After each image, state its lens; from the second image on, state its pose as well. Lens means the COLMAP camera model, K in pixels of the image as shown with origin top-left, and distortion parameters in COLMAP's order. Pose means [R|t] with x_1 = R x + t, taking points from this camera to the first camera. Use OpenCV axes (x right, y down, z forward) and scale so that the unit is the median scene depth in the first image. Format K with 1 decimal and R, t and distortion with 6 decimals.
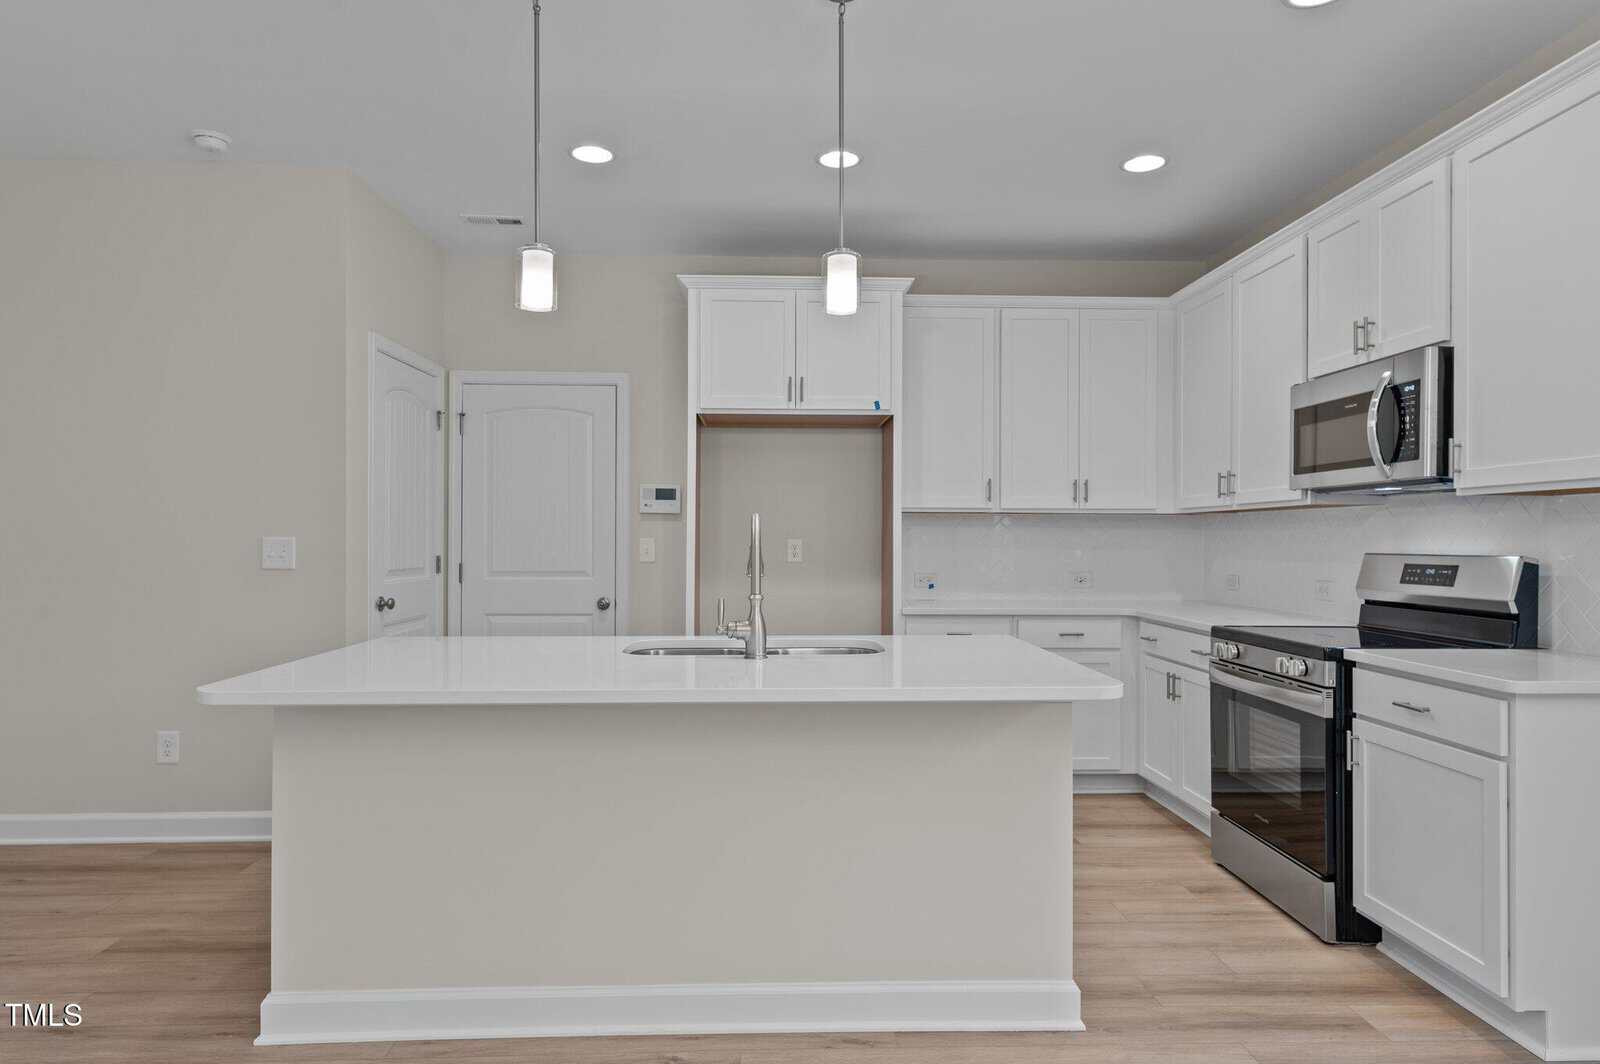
lens RADIAL K [[943.9, 0, 800.0], [0, 943.9, 532.0], [0, 0, 1]] dist [0.007226, -0.000927]
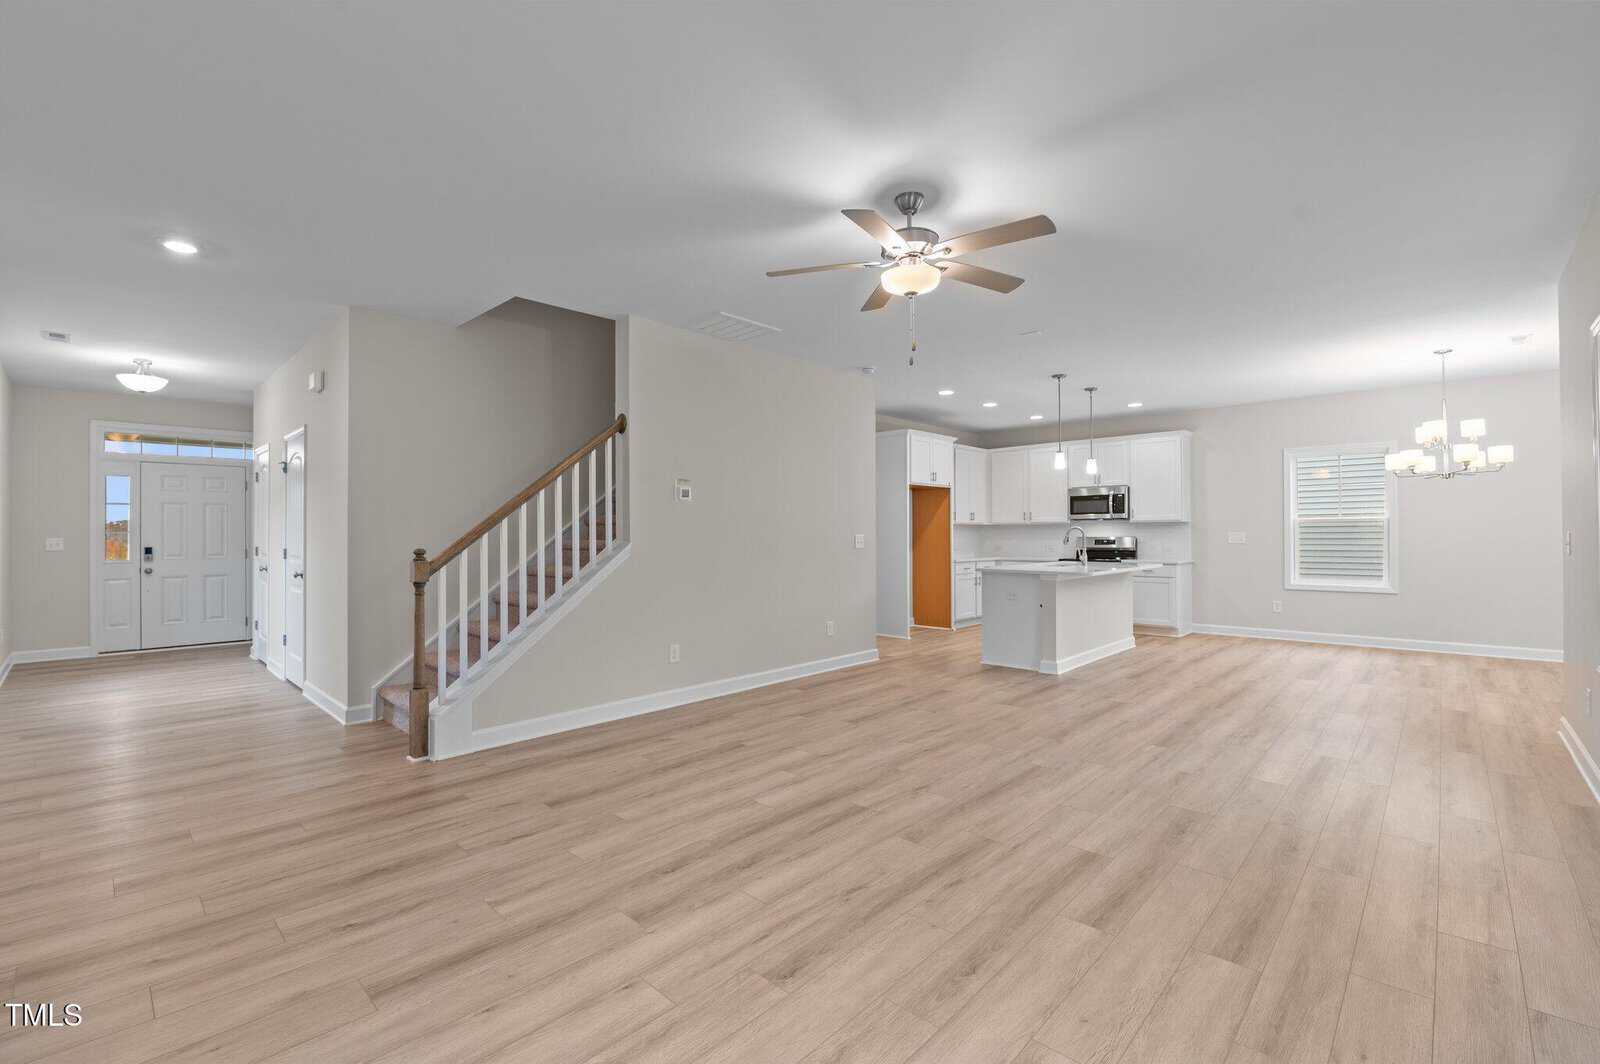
lens RADIAL K [[684.3, 0, 789.8], [0, 684.3, 526.0], [0, 0, 1]] dist [-0.008690, -0.000123]
pose [[0.718976, 0.003819, 0.695024, -1.949070], [0.001005, 0.999978, -0.006534, -0.003540], [-0.695034, 0.005396, 0.718957, -0.096157]]
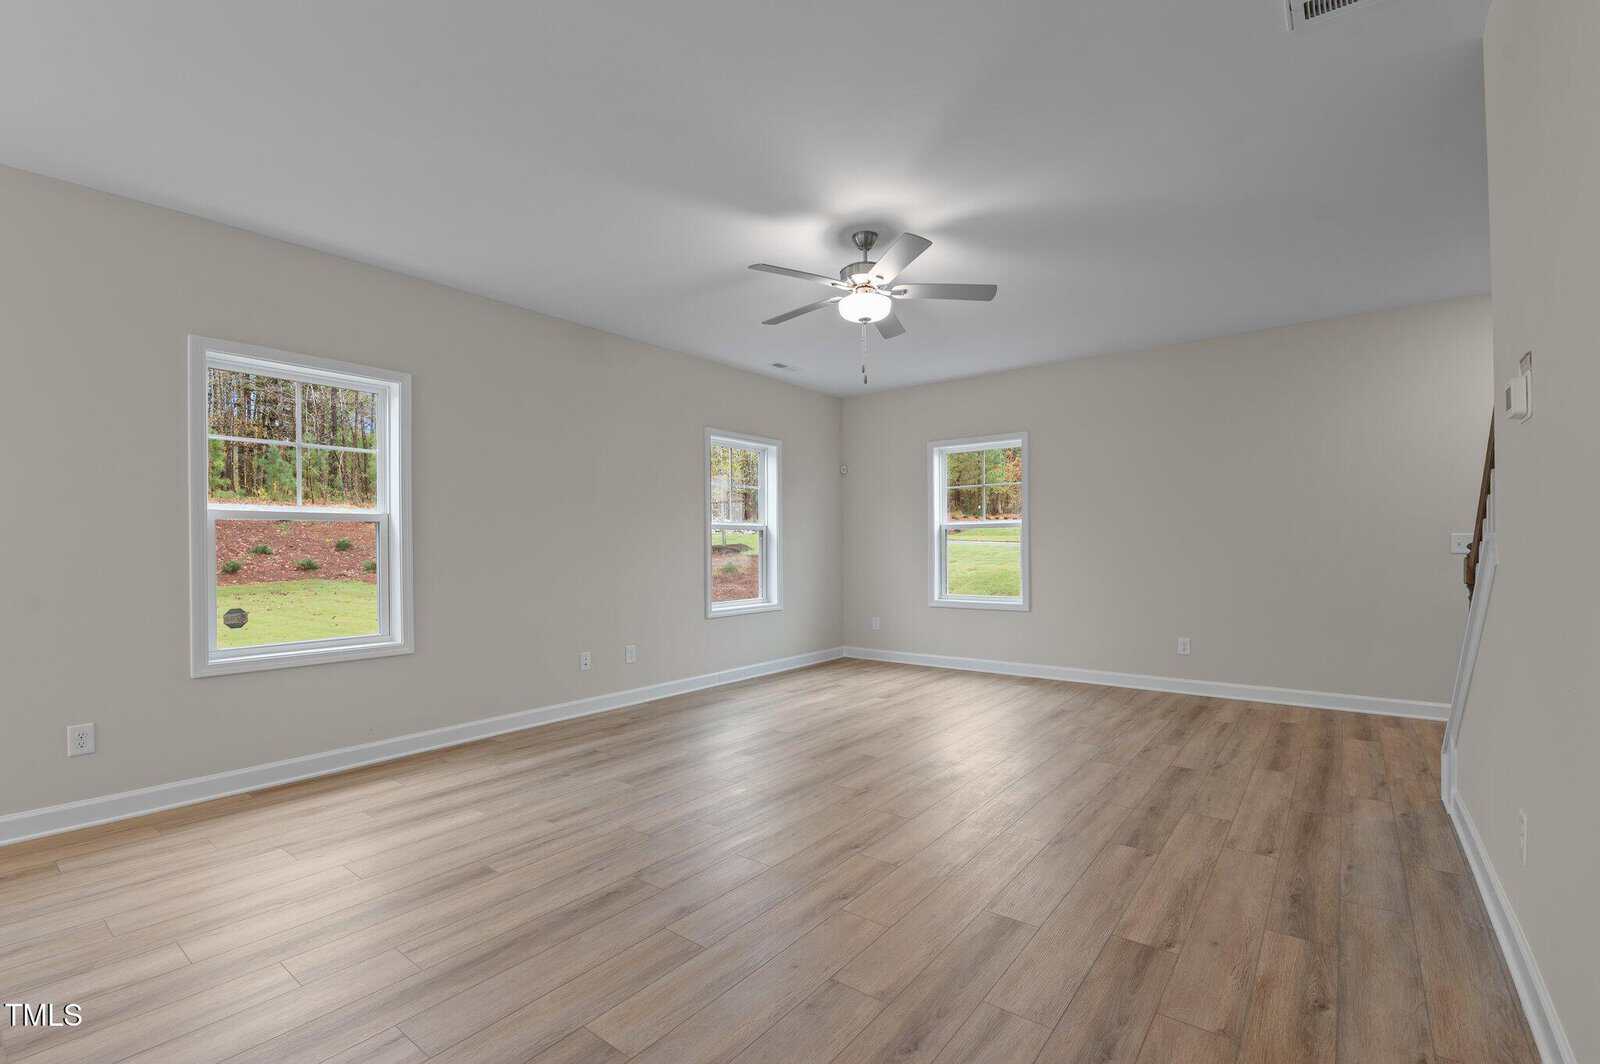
lens RADIAL K [[701.3, 0, 800.0], [0, 701.3, 532.0], [0, 0, 1]] dist [-0.007346, -0.000421]
pose [[-0.641914, -0.015884, -0.766612, -0.433575], [0.010564, 0.999507, -0.029555, 0.027504], [0.766704, -0.027070, -0.641430, 0.967953]]
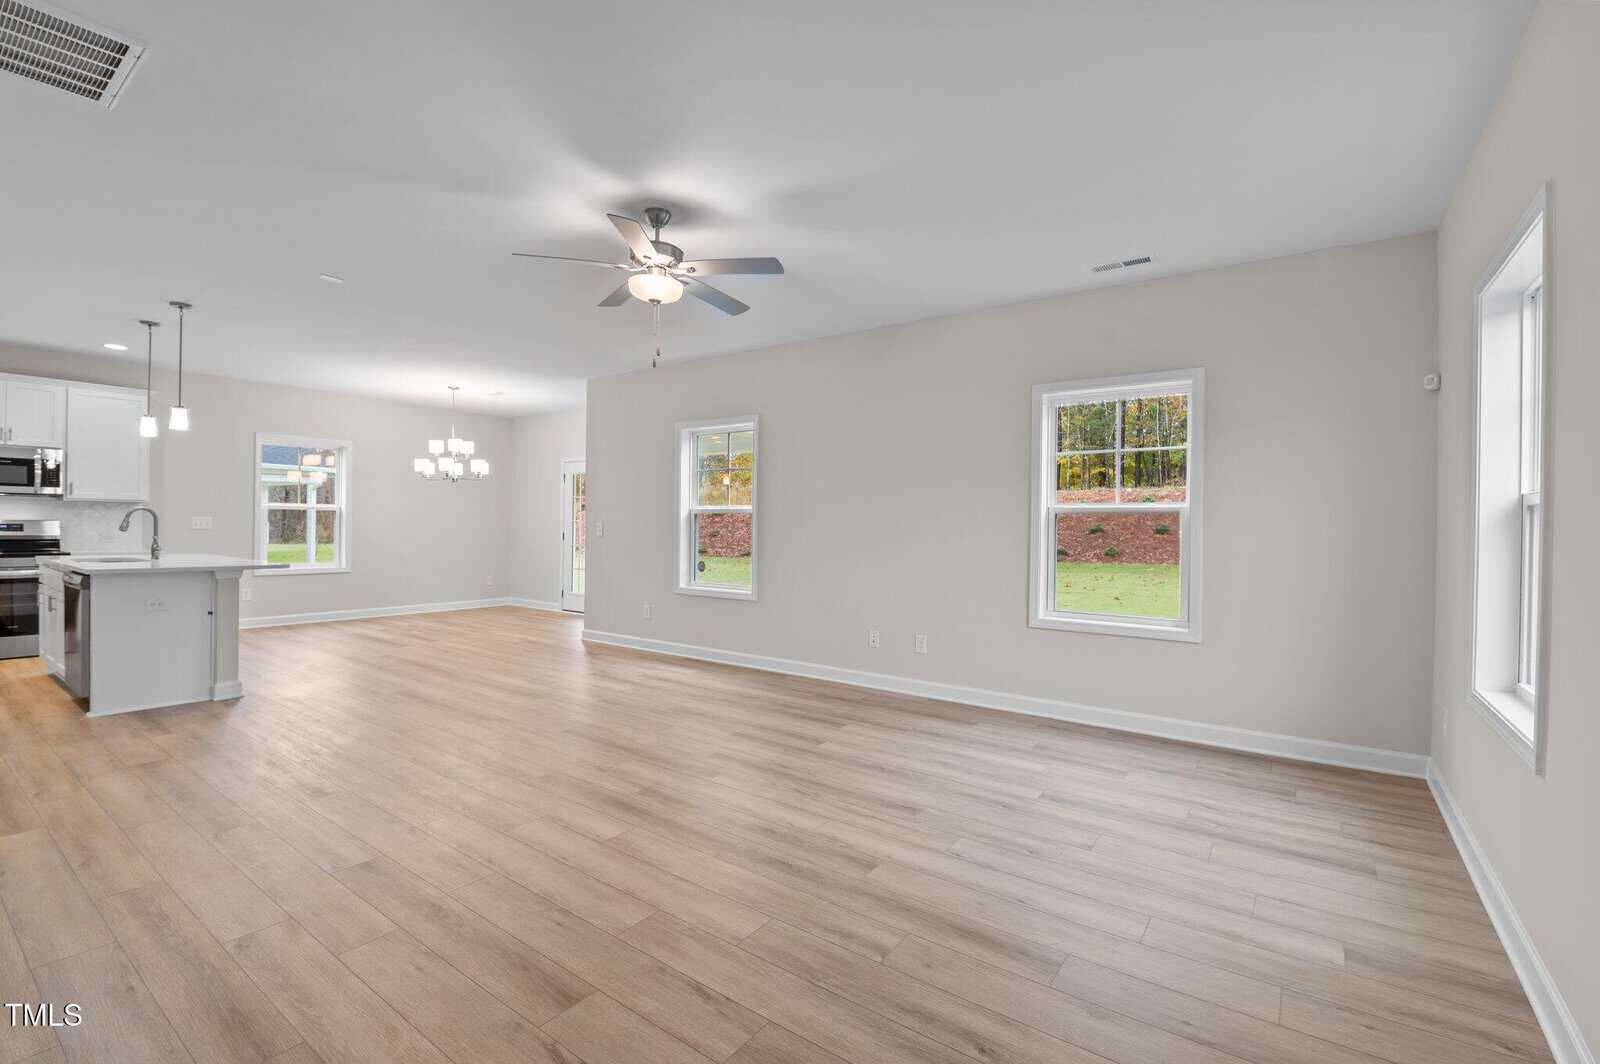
lens RADIAL K [[701.3, 0, 800.0], [0, 701.3, 532.0], [0, 0, 1]] dist [-0.007346, -0.000421]
pose [[-0.787429, -0.018551, 0.616126, -1.991794], [-0.019702, 0.999794, 0.004923, 0.004069], [-0.616090, -0.008262, -0.787632, 1.031902]]
